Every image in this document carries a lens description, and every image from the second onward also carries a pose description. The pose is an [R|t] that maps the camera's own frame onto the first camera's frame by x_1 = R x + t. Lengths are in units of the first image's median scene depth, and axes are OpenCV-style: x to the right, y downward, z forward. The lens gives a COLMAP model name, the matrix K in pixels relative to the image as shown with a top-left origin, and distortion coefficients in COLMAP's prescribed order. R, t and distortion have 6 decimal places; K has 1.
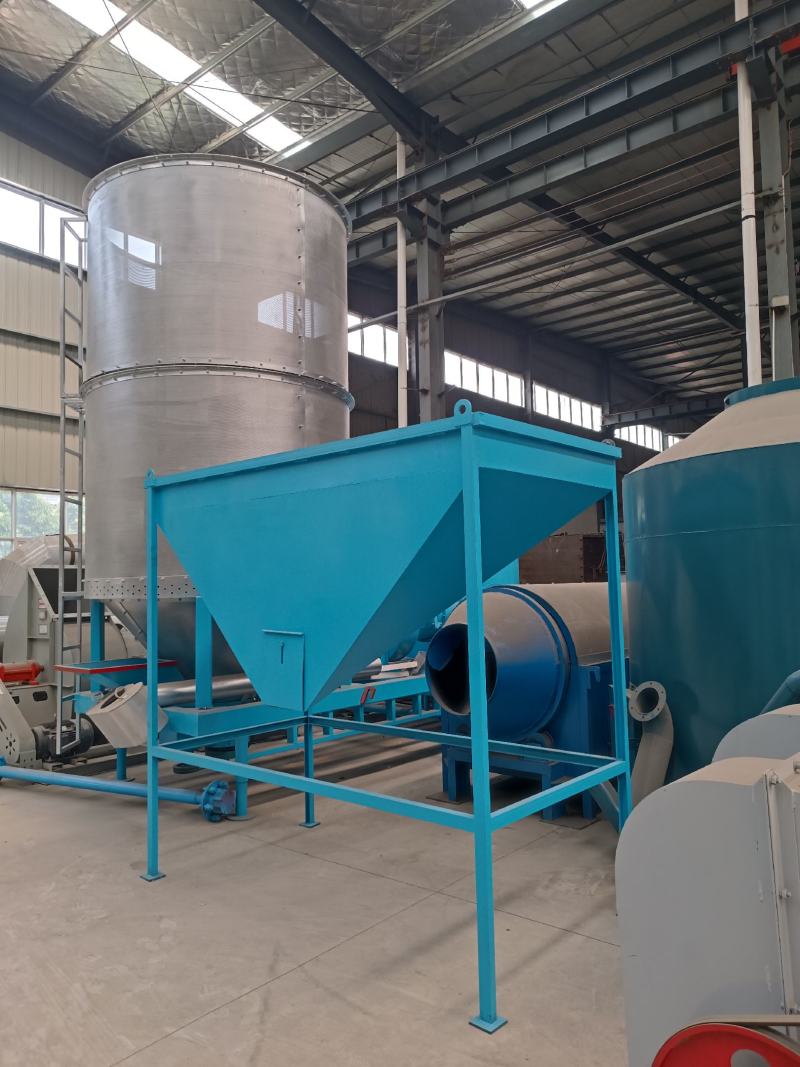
lens RADIAL K [[769.7, 0, 400.0], [0, 769.7, 533.5], [0, 0, 1]] dist [0.009663, -0.004573]
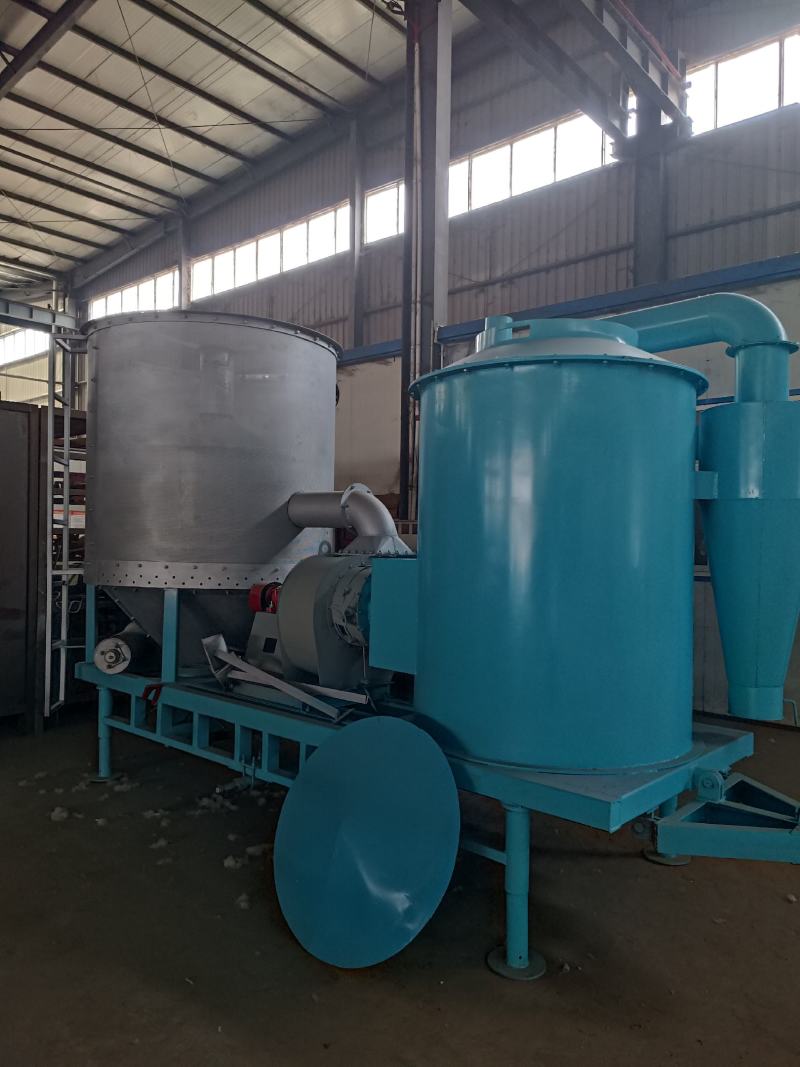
lens RADIAL K [[769.7, 0, 400.0], [0, 769.7, 533.5], [0, 0, 1]] dist [0.009663, -0.004573]
pose [[-0.034624, 0.012387, -0.999324, 1.378710], [0.067138, 0.997693, 0.010041, 0.081907], [0.997143, -0.066745, -0.035375, 1.927341]]
